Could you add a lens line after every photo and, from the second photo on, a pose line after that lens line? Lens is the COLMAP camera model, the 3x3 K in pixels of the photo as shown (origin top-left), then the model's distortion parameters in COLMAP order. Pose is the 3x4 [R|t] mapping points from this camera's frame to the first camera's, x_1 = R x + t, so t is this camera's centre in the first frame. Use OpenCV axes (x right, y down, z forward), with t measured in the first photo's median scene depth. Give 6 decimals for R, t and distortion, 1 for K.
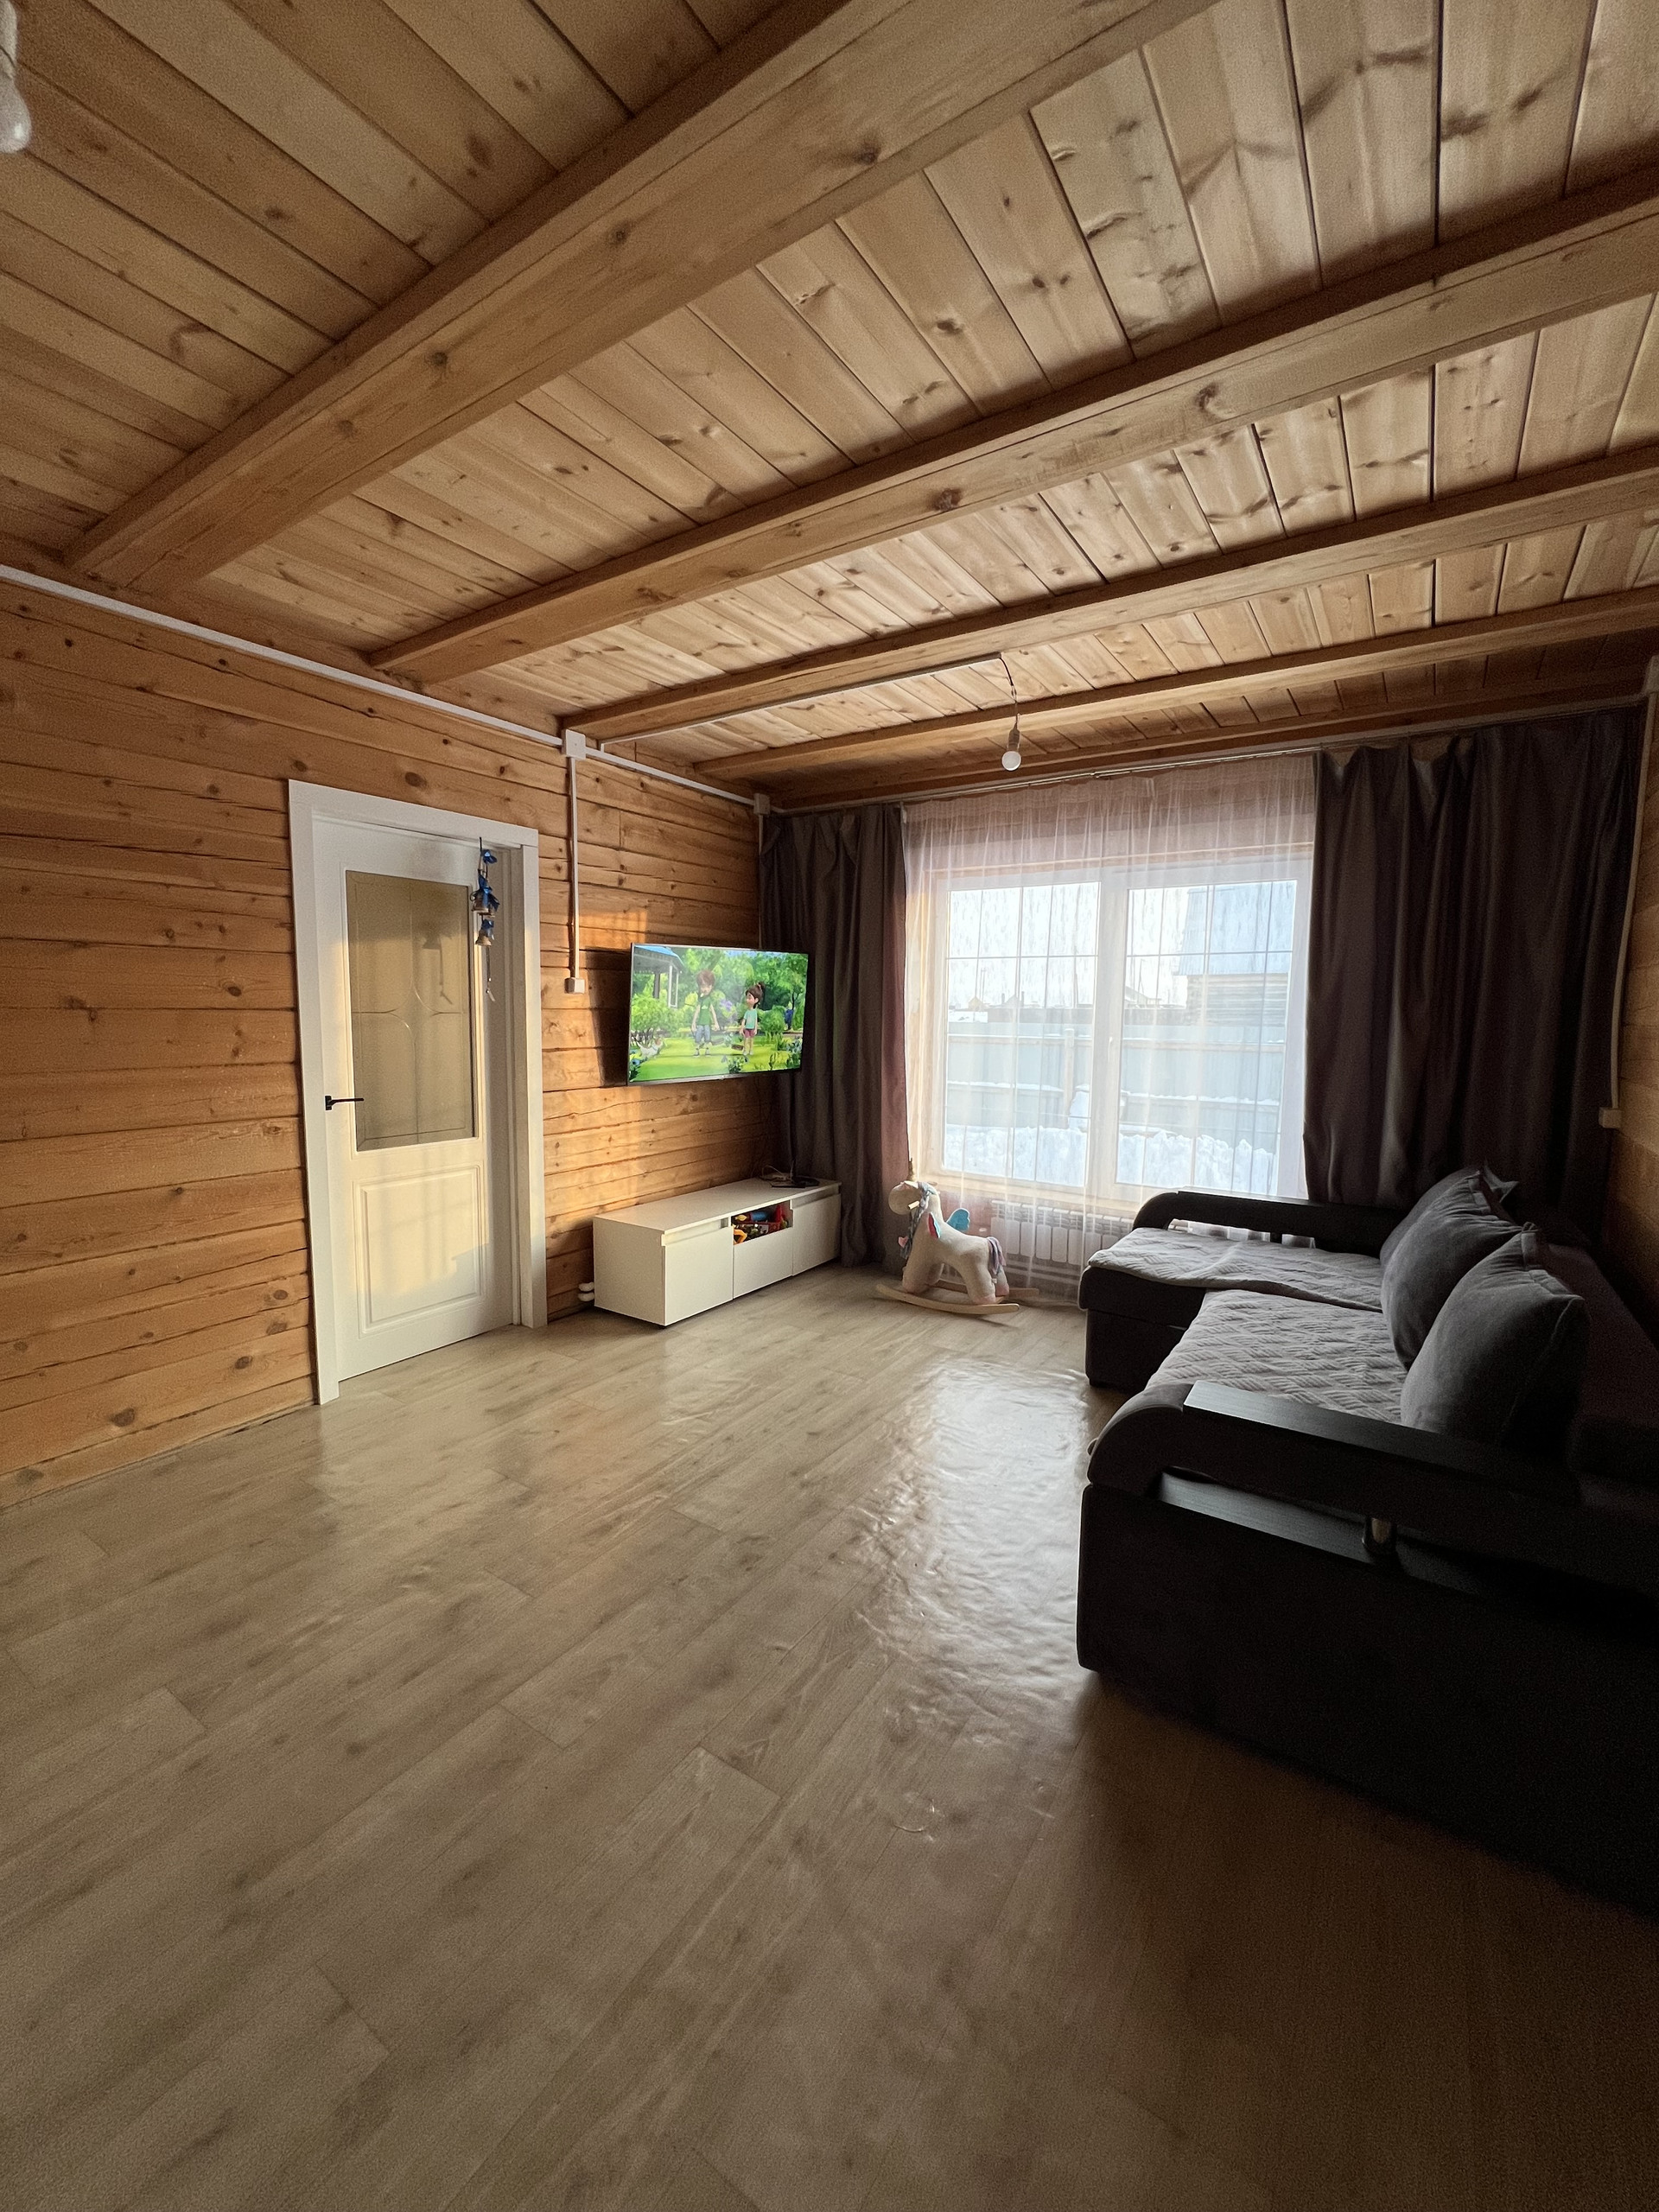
lens RADIAL K [[891.7, 0, 835.0], [0, 891.7, 1106.2], [0, 0, 1]] dist [0.000222, 0.000344]
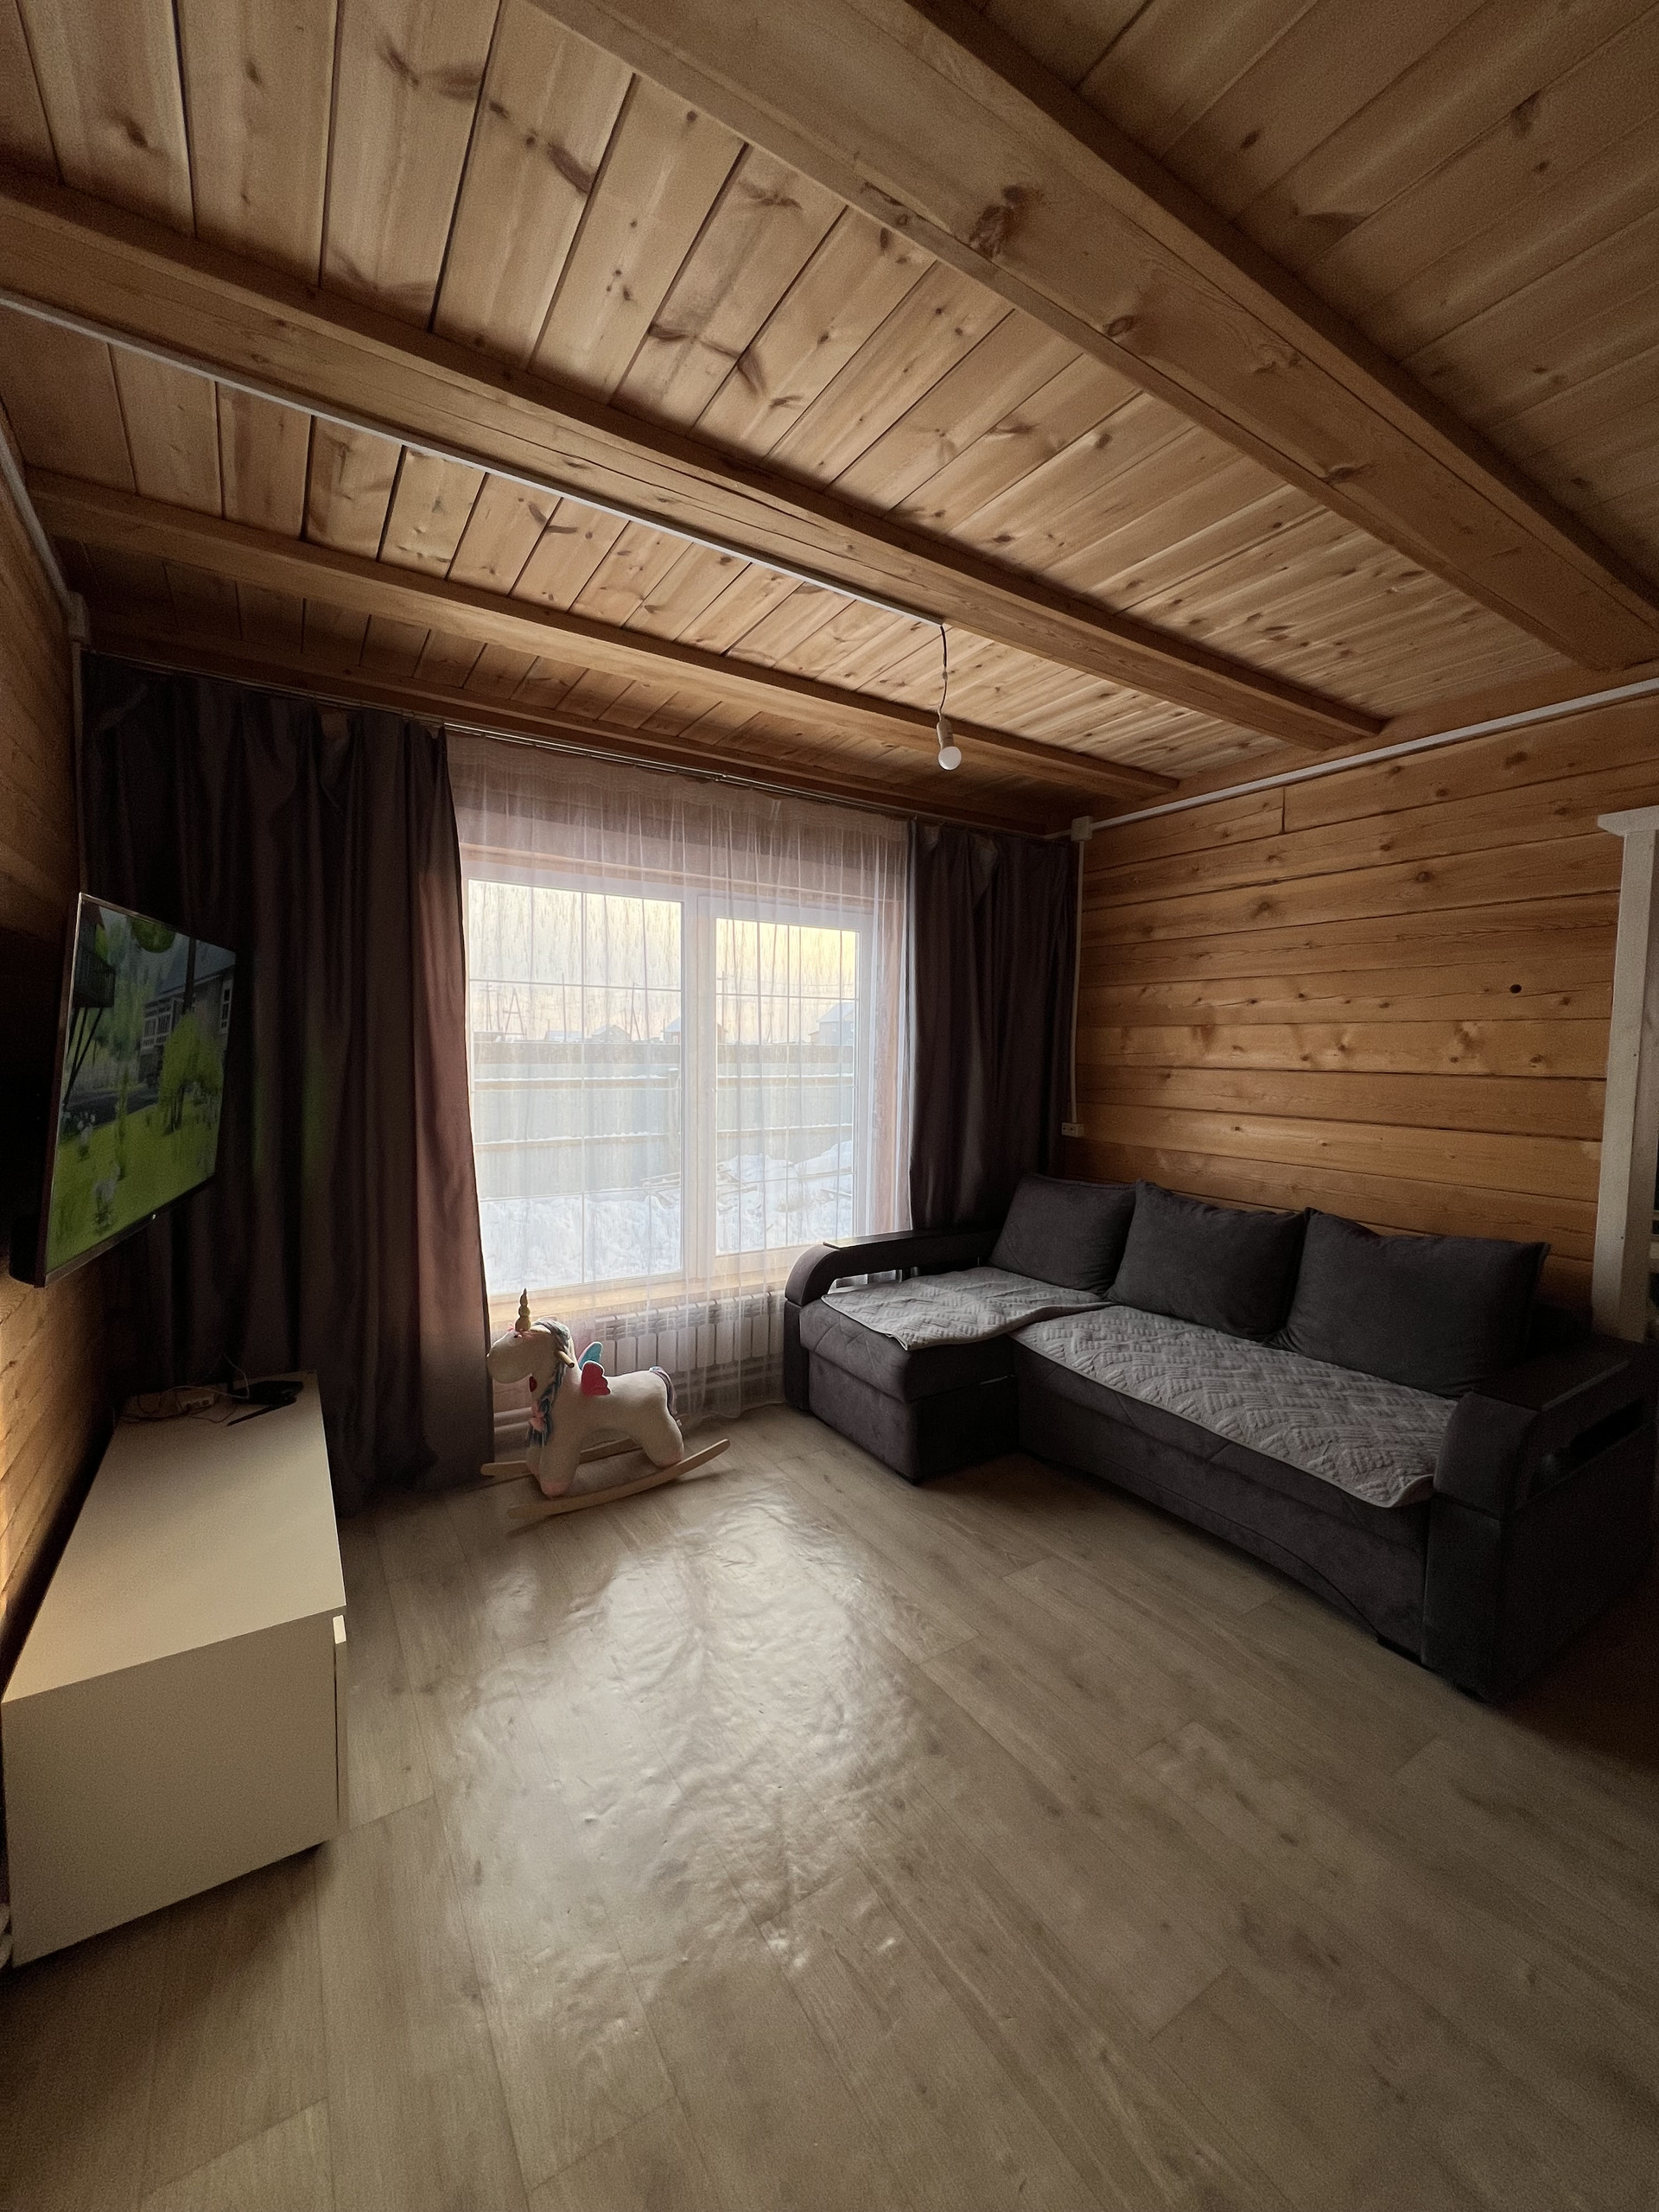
lens RADIAL K [[891.7, 0, 847.2], [0, 891.7, 1098.8], [0, 0, 1]] dist [0.000222, 0.000344]
pose [[0.400354, -0.055905, 0.914654, -0.434602], [0.095170, 0.995276, 0.019176, -0.074108], [-0.911405, 0.079370, 0.403783, 0.566060]]
